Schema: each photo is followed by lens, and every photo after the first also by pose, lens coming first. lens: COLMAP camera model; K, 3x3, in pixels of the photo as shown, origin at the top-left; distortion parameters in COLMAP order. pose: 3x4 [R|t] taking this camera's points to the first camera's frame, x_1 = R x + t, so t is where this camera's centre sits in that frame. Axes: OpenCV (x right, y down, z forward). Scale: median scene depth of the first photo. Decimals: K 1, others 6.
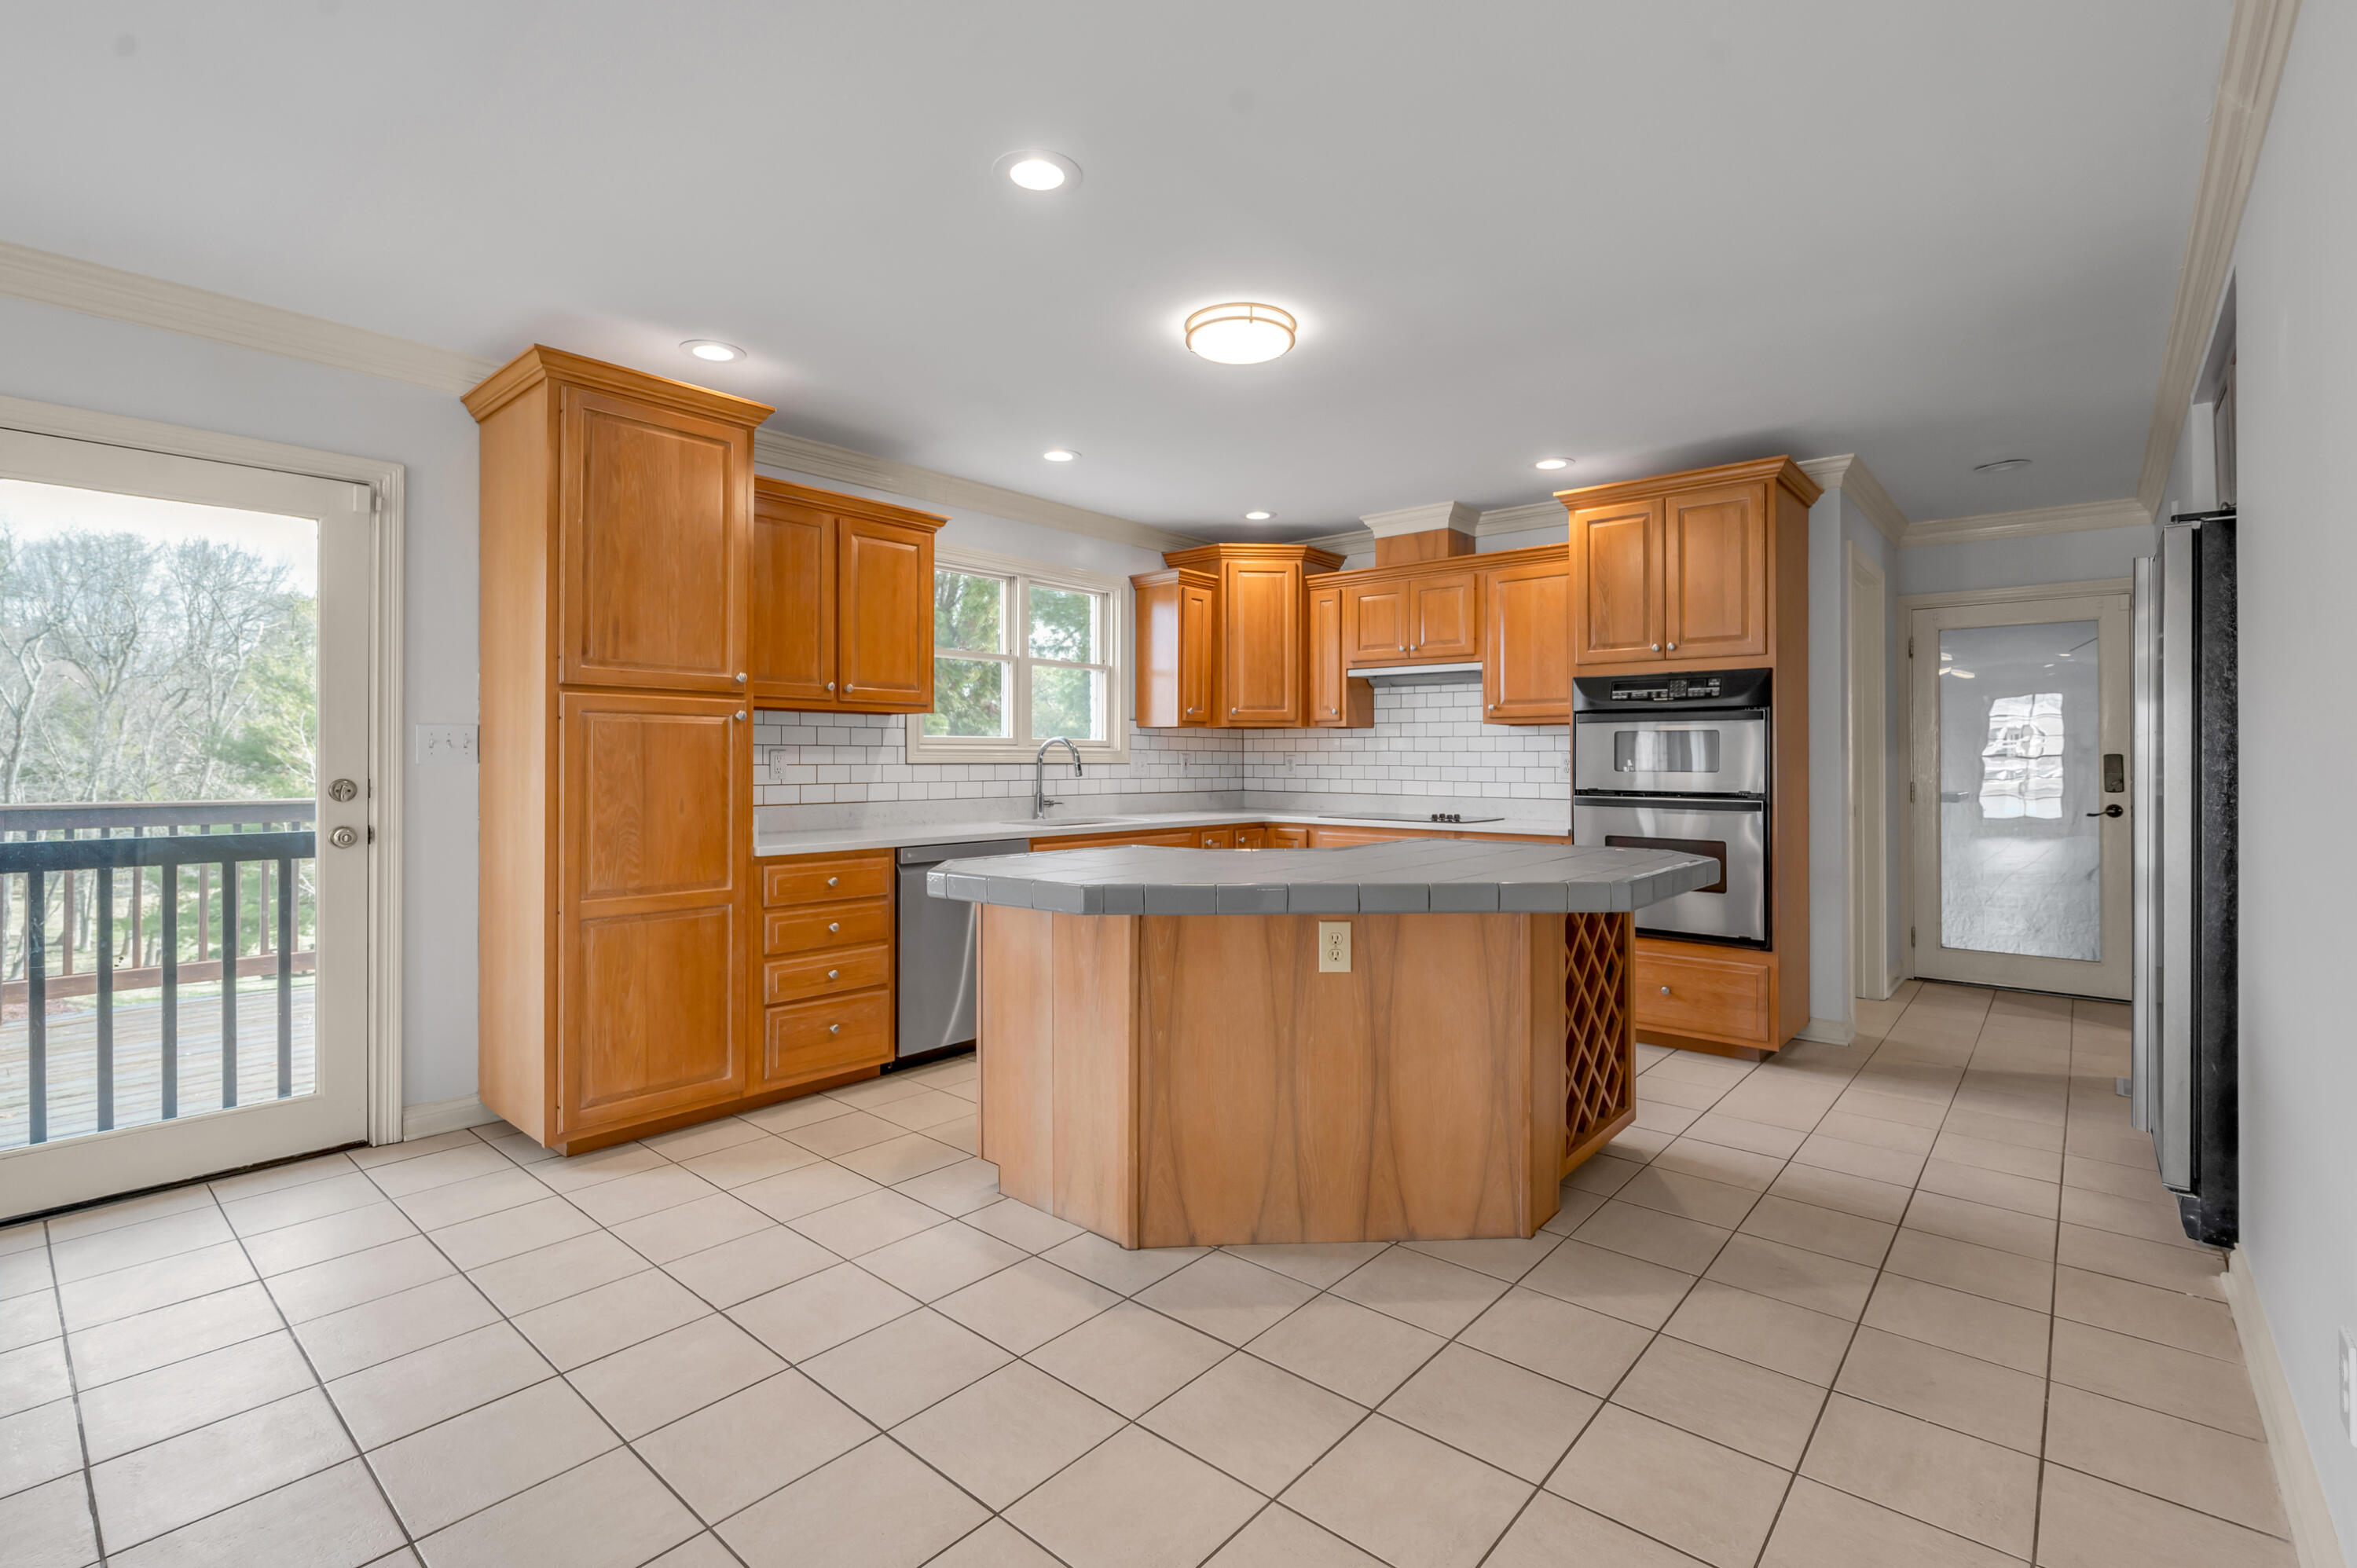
lens RADIAL K [[1080.1, 0, 1198.8], [0, 1080.1, 734.4], [0, 0, 1]] dist [-0.008417, 0.001946]
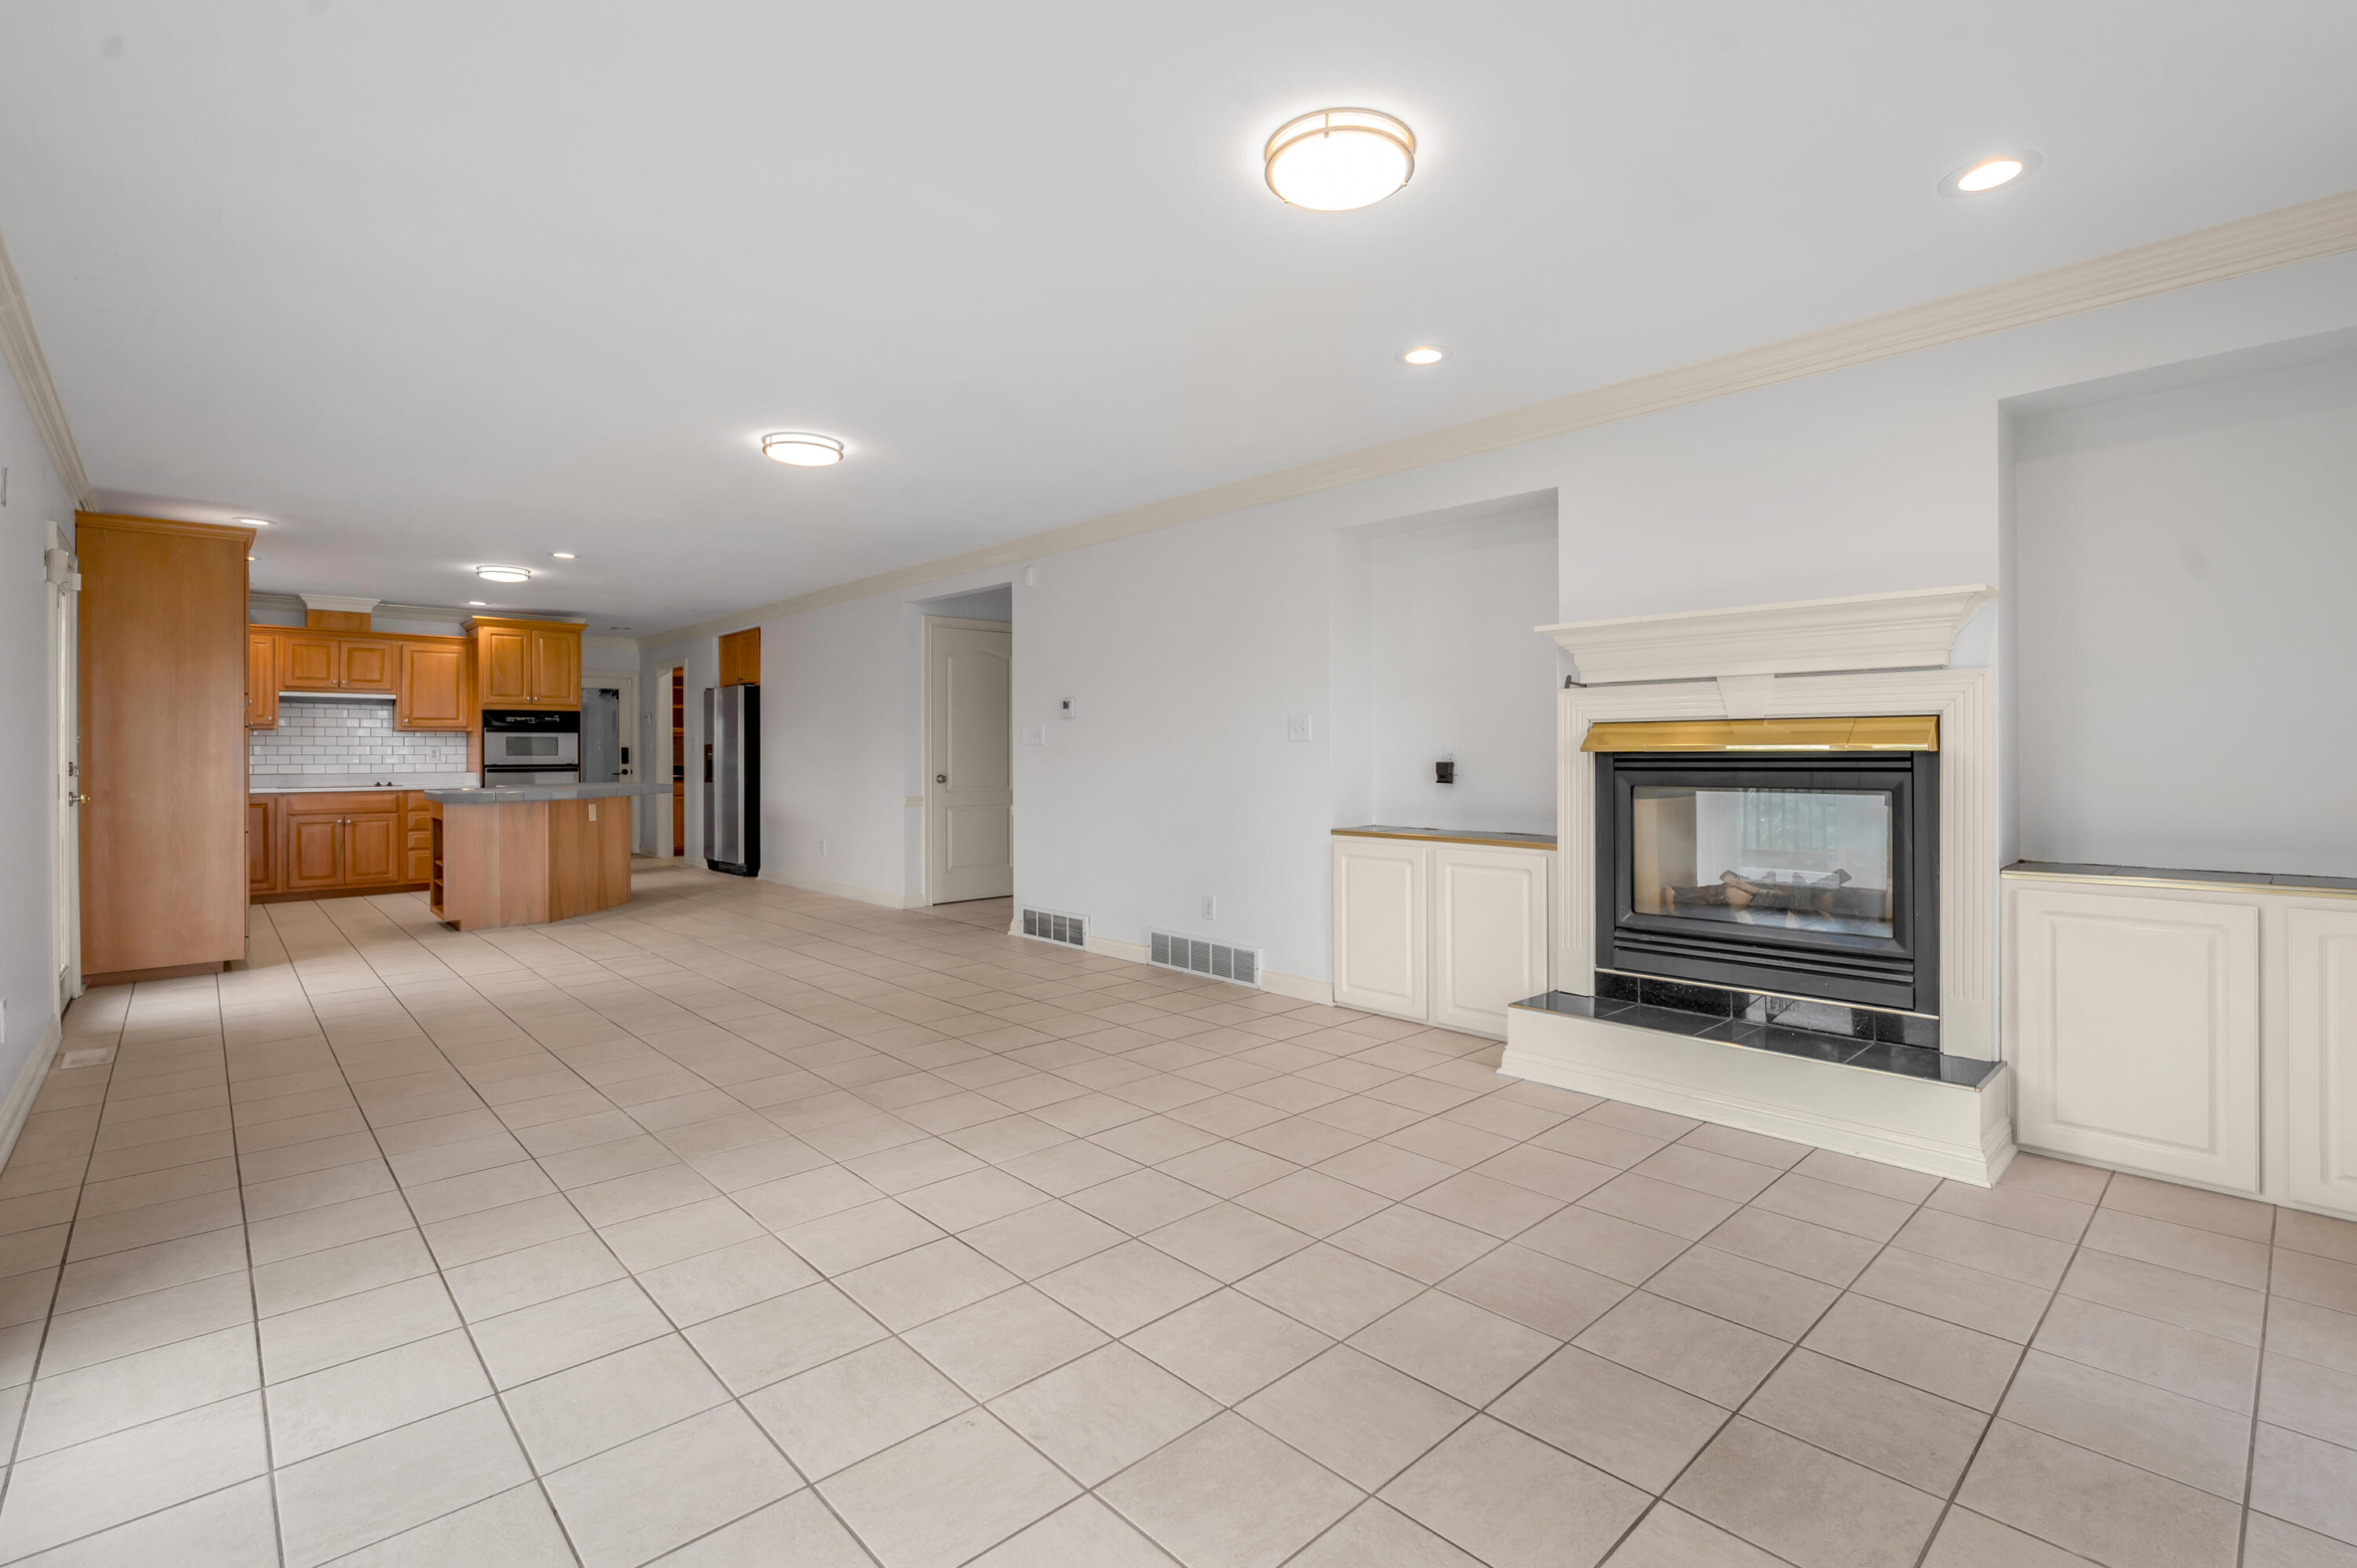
lens RADIAL K [[1080.1, 0, 1196.0], [0, 1080.1, 744.9], [0, 0, 1]] dist [-0.008417, 0.001946]
pose [[0.131830, 0.001815, 0.991271, -1.246040], [-0.018603, 0.999827, 0.000644, -0.010873], [-0.991098, -0.018526, 0.131841, -0.500176]]
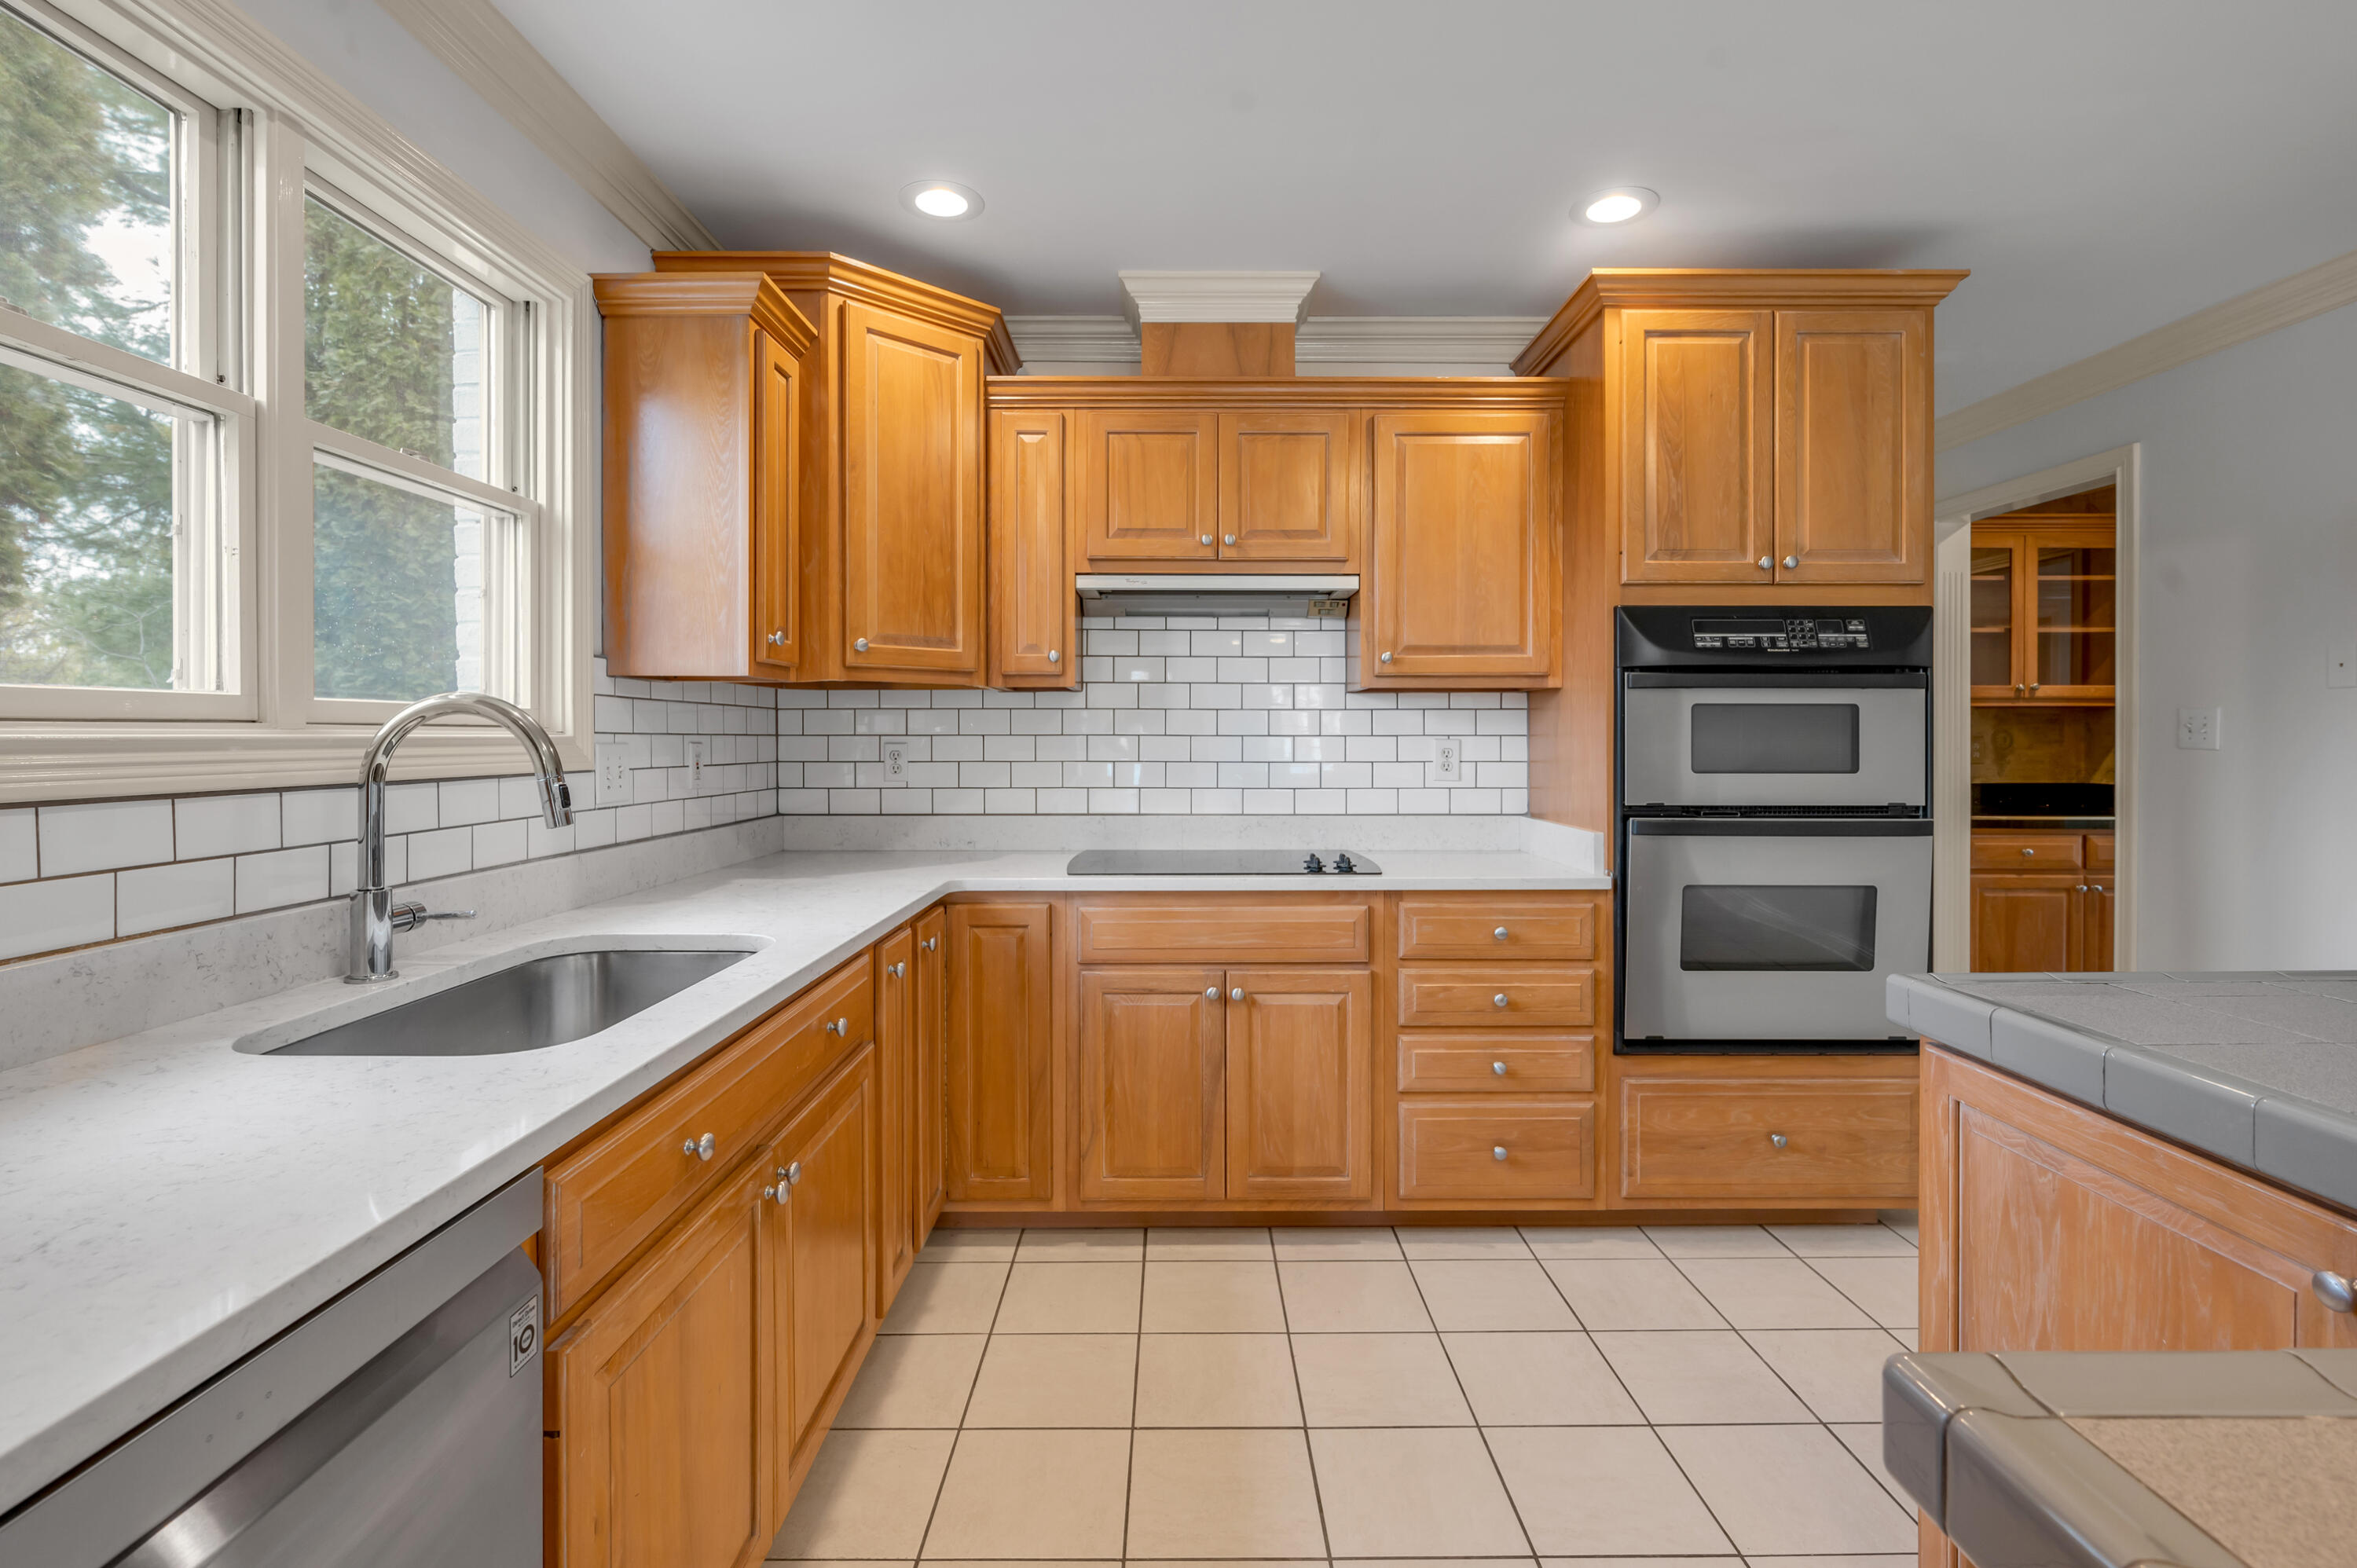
lens RADIAL K [[1080.1, 0, 1191.8], [0, 1080.1, 742.0], [0, 0, 1]] dist [-0.008417, 0.001946]
pose [[0.764292, -0.006767, 0.644835, -0.155391], [-0.012410, 0.999605, 0.025200, 0.005185], [-0.644751, -0.027262, 0.763907, 0.602120]]
